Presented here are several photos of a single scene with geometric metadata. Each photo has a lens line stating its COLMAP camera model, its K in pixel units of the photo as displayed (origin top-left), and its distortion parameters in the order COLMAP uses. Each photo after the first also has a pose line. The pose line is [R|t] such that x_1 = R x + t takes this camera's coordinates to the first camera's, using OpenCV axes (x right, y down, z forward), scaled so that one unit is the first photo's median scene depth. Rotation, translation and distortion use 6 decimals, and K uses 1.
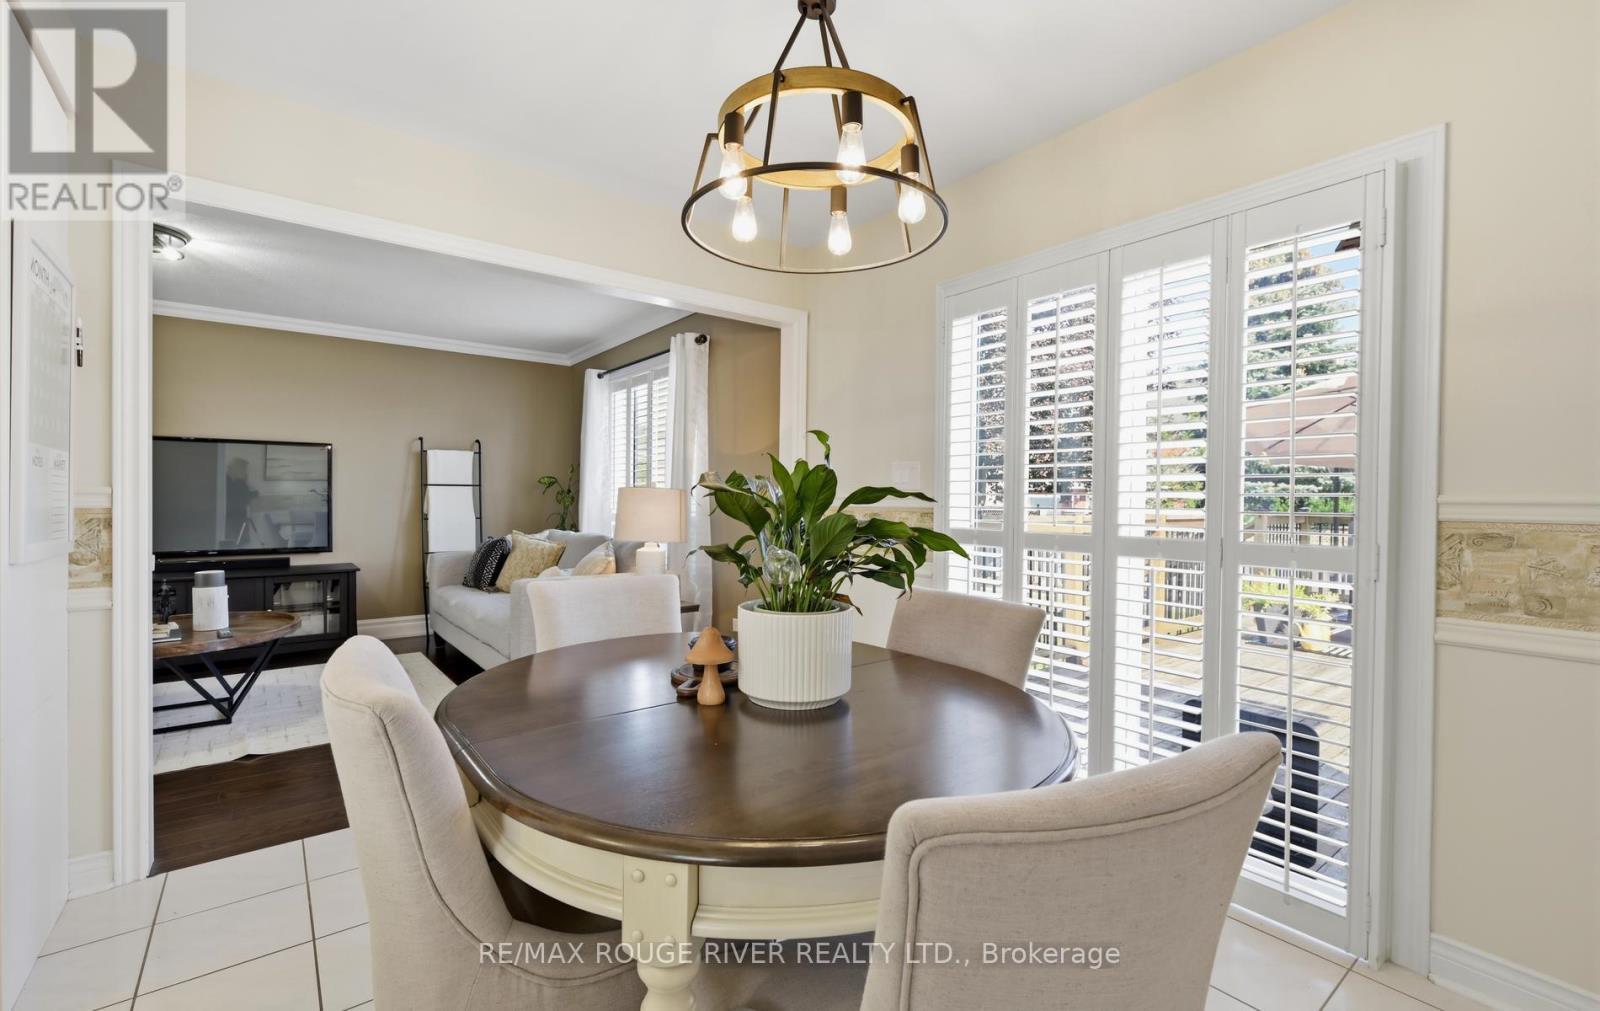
lens RADIAL K [[698.8, 0, 800.6], [0, 698.8, 503.9], [0, 0, 1]] dist [0.000127, -0.000033]
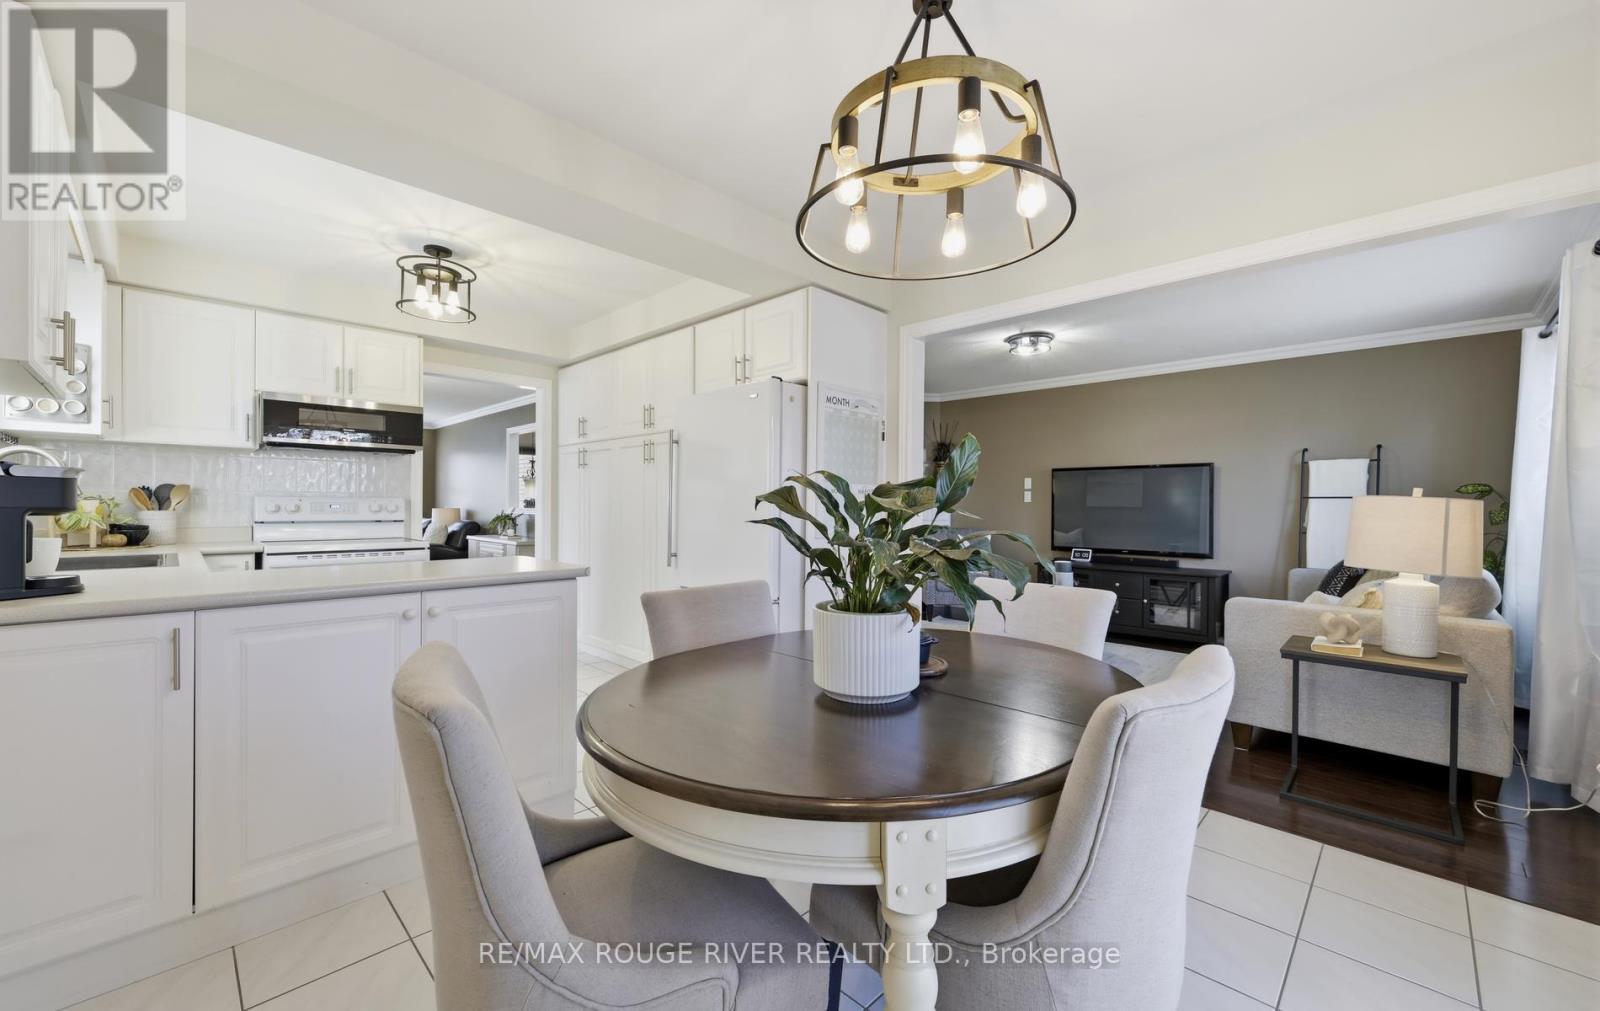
lens RADIAL K [[628.4, 0, 793.8], [0, 628.4, 506.5], [0, 0, 1]] dist [-0.000943, -0.000309]
pose [[0.125210, -0.003516, -0.992124, 0.245196], [-0.015053, 0.999872, -0.005444, 0.000177], [0.992016, 0.015616, 0.125141, 0.204170]]
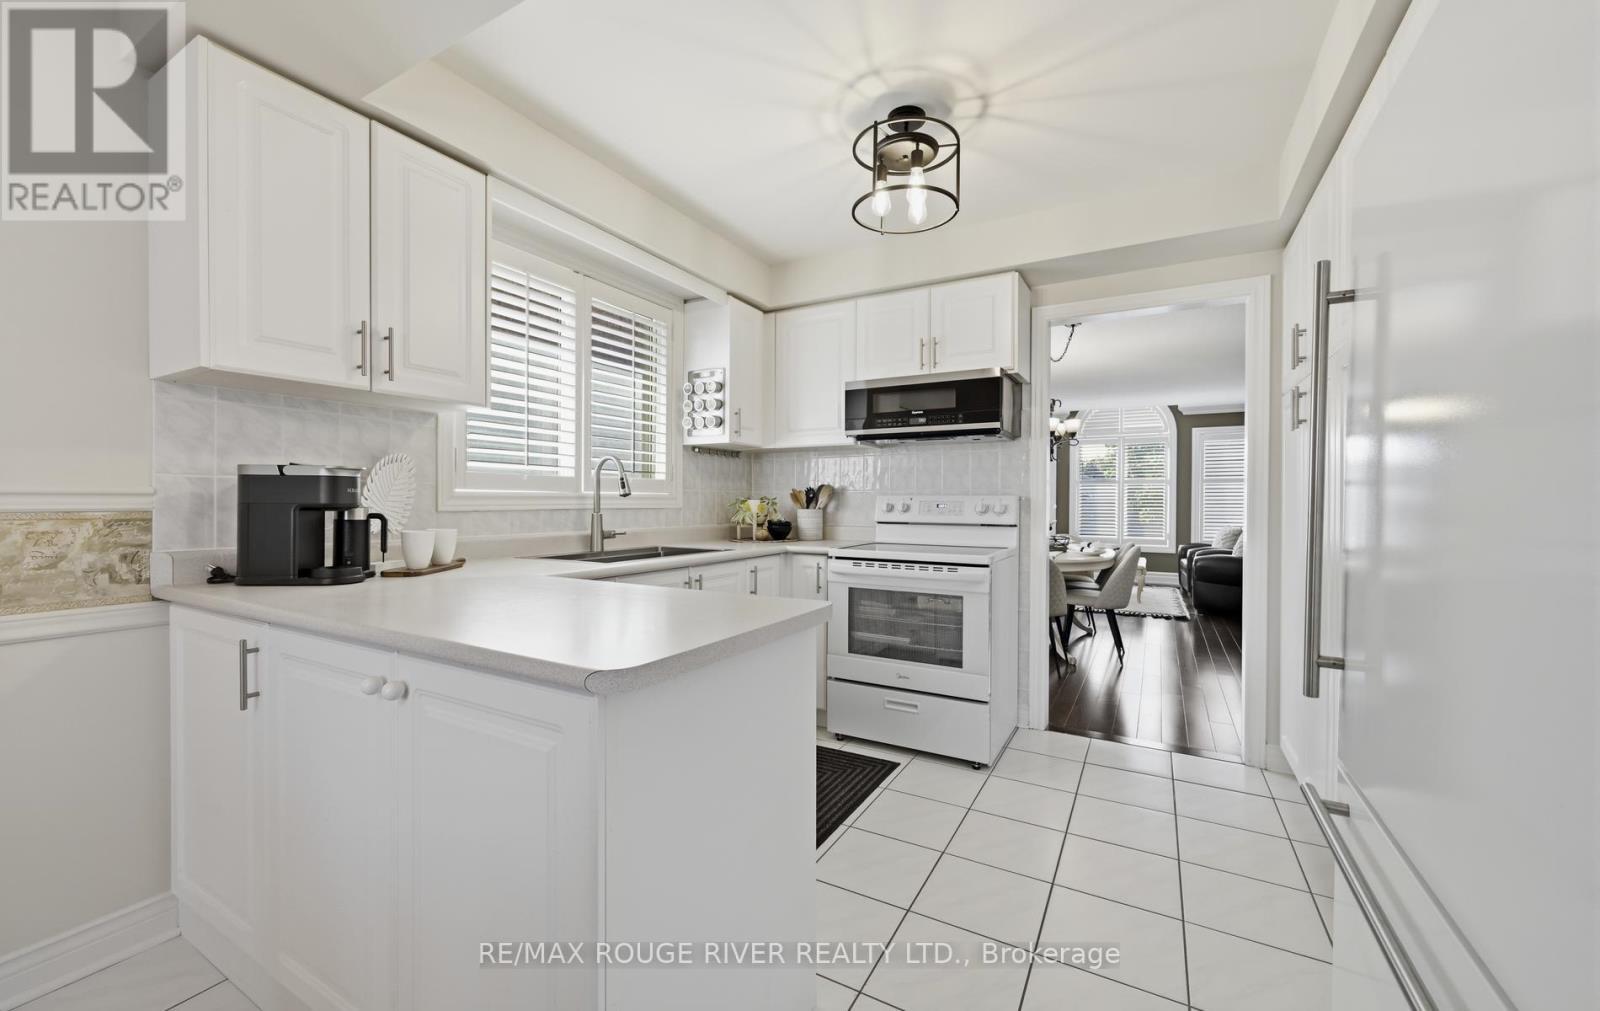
lens RADIAL K [[628.4, 0, 806.9], [0, 628.4, 505.2], [0, 0, 1]] dist [-0.000943, -0.000309]
pose [[-0.923170, -0.009796, -0.384268, -0.188841], [-0.017142, 0.999730, 0.015697, -0.004296], [0.384011, 0.021078, -0.923088, 0.284547]]
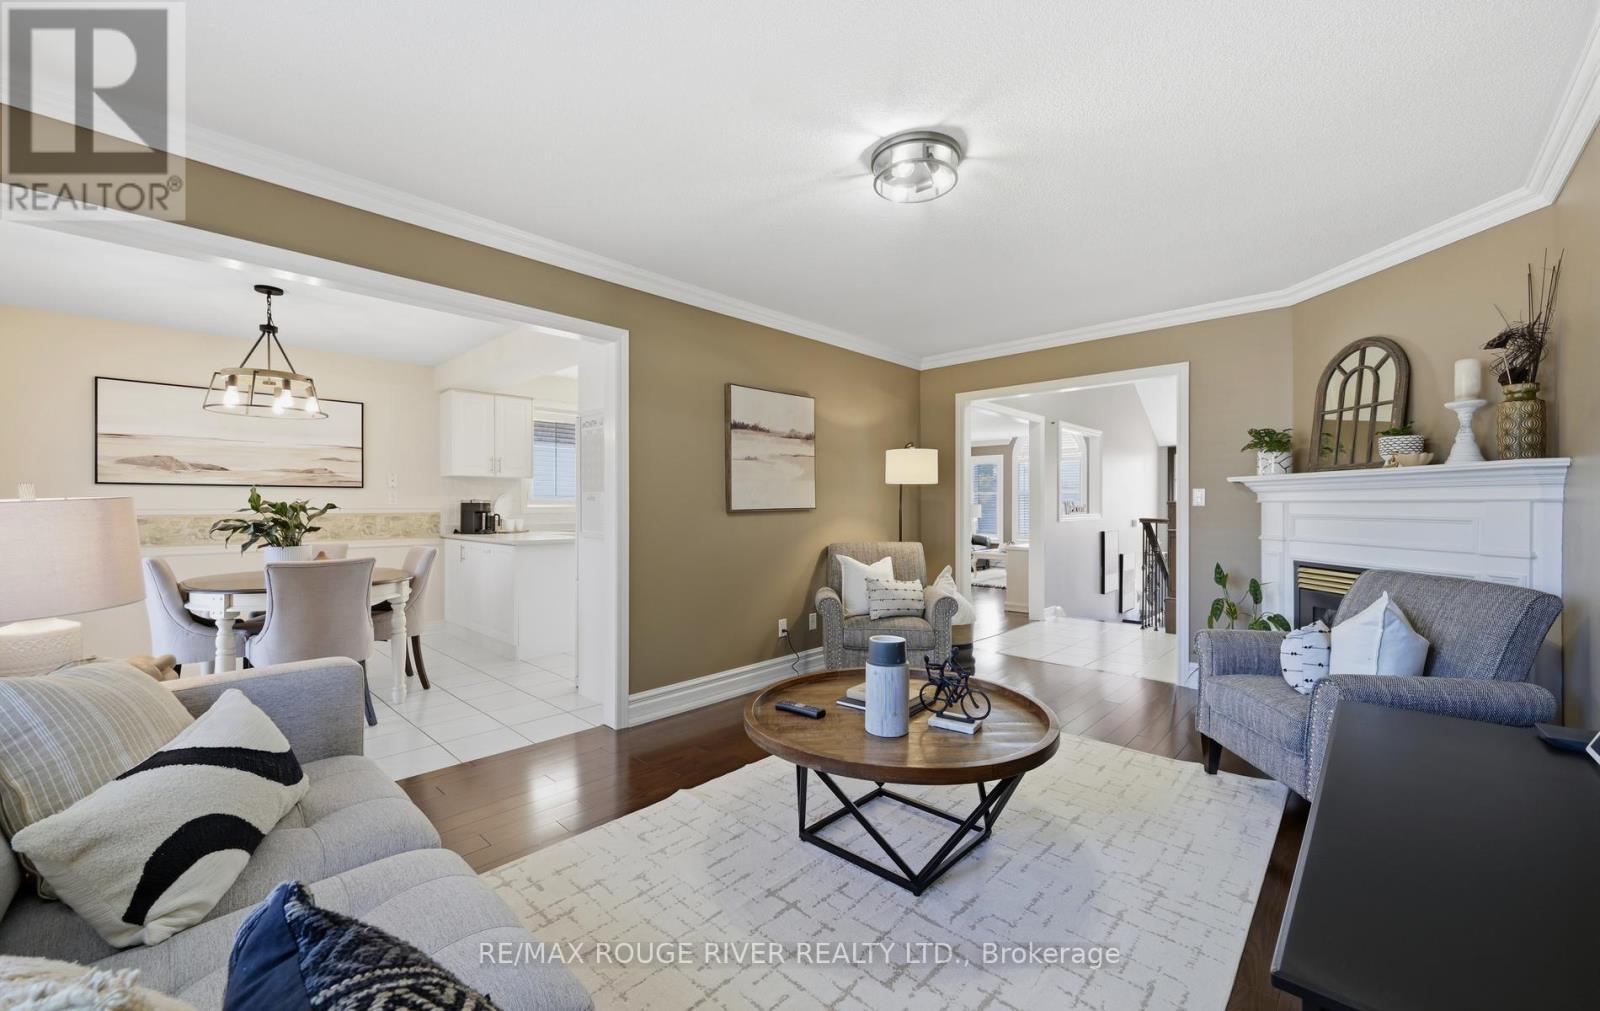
lens RADIAL K [[628.4, 0, 805.7], [0, 628.4, 504.4], [0, 0, 1]] dist [-0.000943, -0.000309]
pose [[-0.987229, -0.008400, -0.159086, -0.465267], [-0.009300, 0.999945, 0.004918, -0.017730], [0.159036, 0.006335, -0.987252, 1.060729]]
